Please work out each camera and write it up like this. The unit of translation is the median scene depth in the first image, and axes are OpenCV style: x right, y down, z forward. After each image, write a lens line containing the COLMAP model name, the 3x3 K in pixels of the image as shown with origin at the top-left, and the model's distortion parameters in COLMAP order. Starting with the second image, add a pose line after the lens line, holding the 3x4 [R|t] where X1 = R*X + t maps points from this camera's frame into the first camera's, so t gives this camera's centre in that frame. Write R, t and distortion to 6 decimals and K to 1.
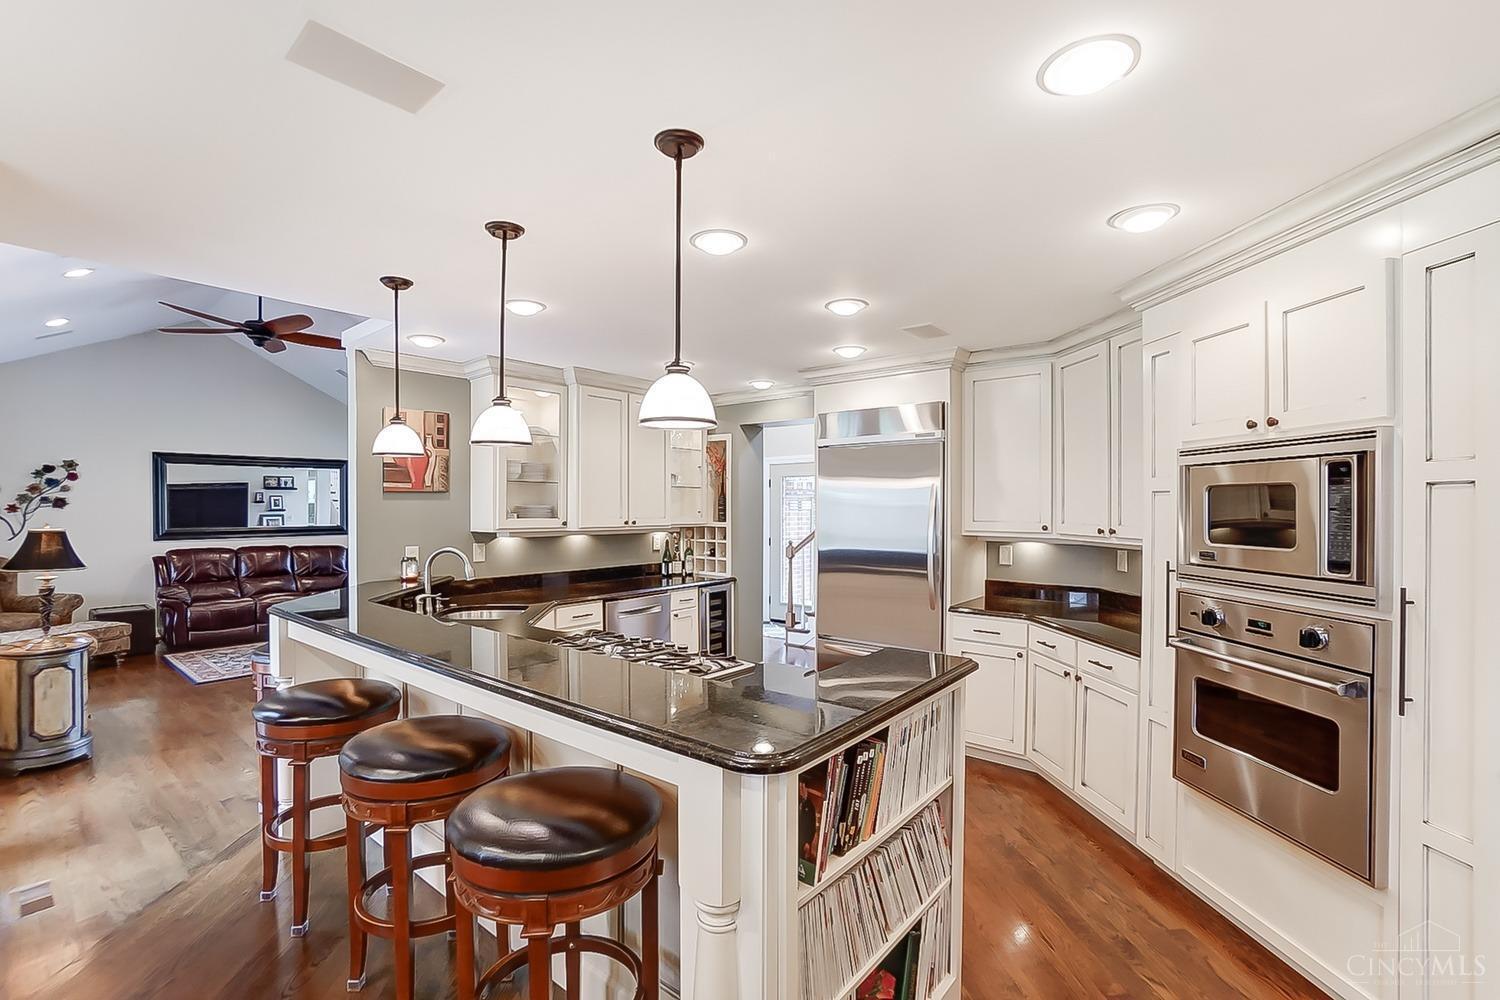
lens RADIAL K [[677.0, 0, 744.8], [0, 677.0, 511.5], [0, 0, 1]] dist [-0.072863, 0.039357]
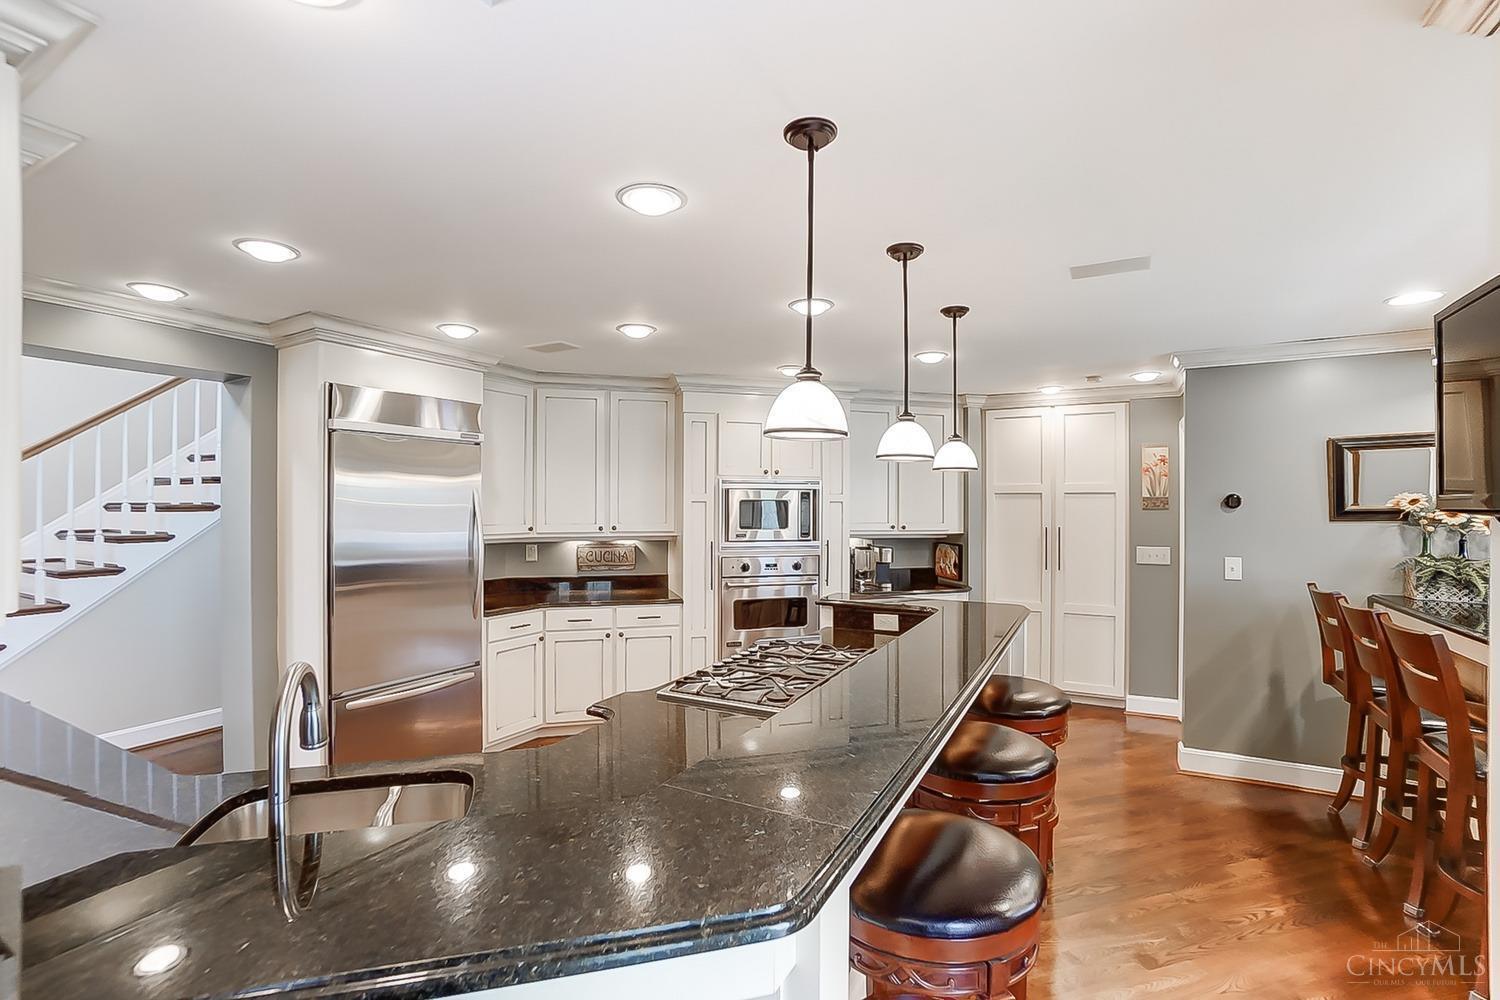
lens RADIAL K [[666.8, 0, 743.3], [0, 666.8, 497.9], [0, 0, 1]] dist [-0.003006, -0.000169]
pose [[-0.169843, 0.007648, 0.985442, -1.773964], [0.007167, 0.999953, -0.006525, -0.045169], [-0.985445, 0.005954, -0.169889, 1.907746]]
